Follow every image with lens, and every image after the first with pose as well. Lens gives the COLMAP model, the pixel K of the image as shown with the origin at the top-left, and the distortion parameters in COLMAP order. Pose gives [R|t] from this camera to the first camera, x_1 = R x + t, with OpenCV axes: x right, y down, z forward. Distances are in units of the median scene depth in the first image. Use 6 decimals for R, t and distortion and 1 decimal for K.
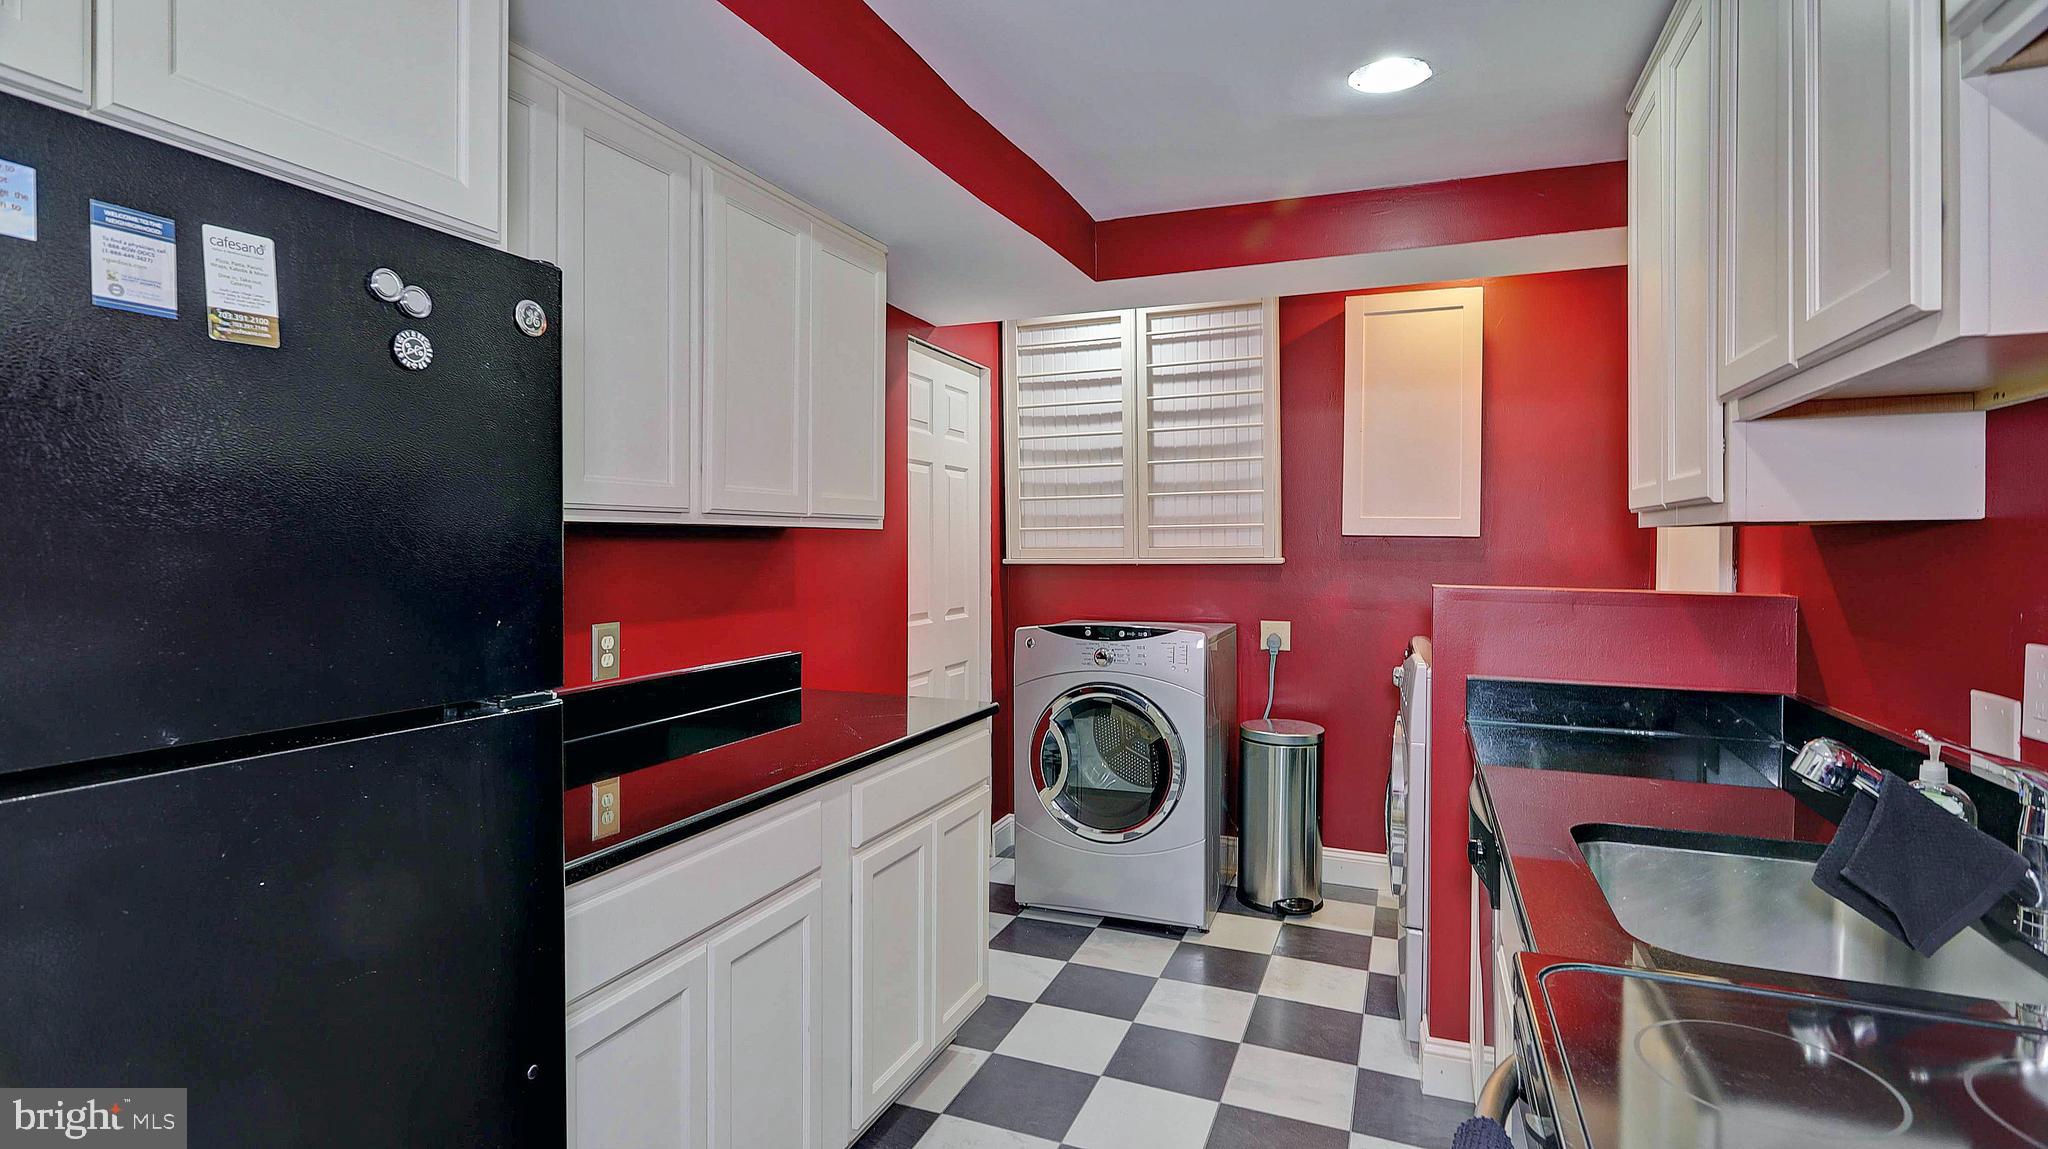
lens RADIAL K [[984.6, 0, 1018.4], [0, 984.6, 562.1], [0, 0, 1]] dist [-0.004275, 0.000438]
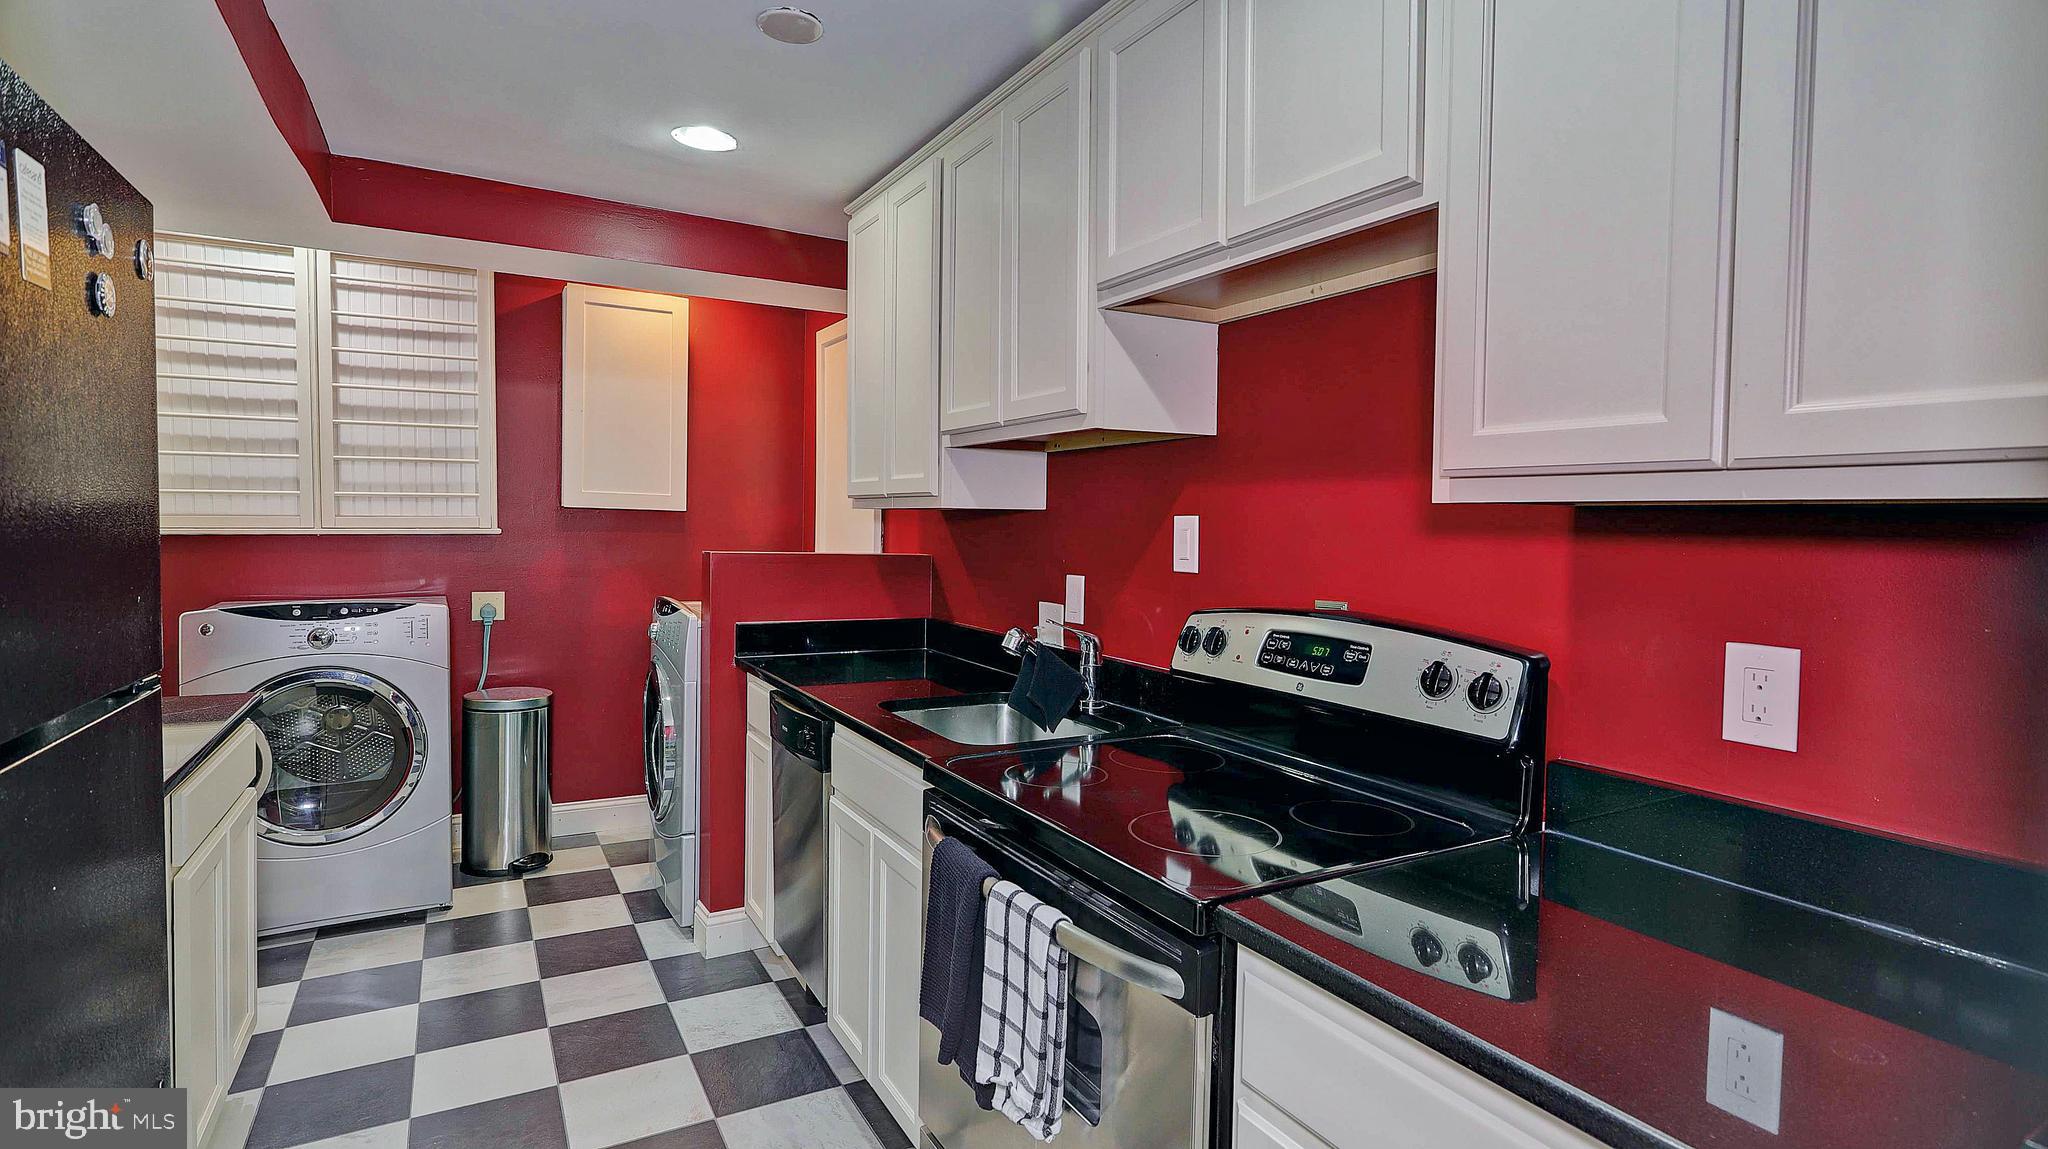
lens RADIAL K [[984.6, 0, 1029.5], [0, 984.6, 567.0], [0, 0, 1]] dist [-0.004275, 0.000438]
pose [[0.620836, -0.025479, 0.783526, -0.196558], [-0.001118, 0.999442, 0.033386, 0.000876], [-0.783939, -0.021603, 0.620461, -0.055076]]
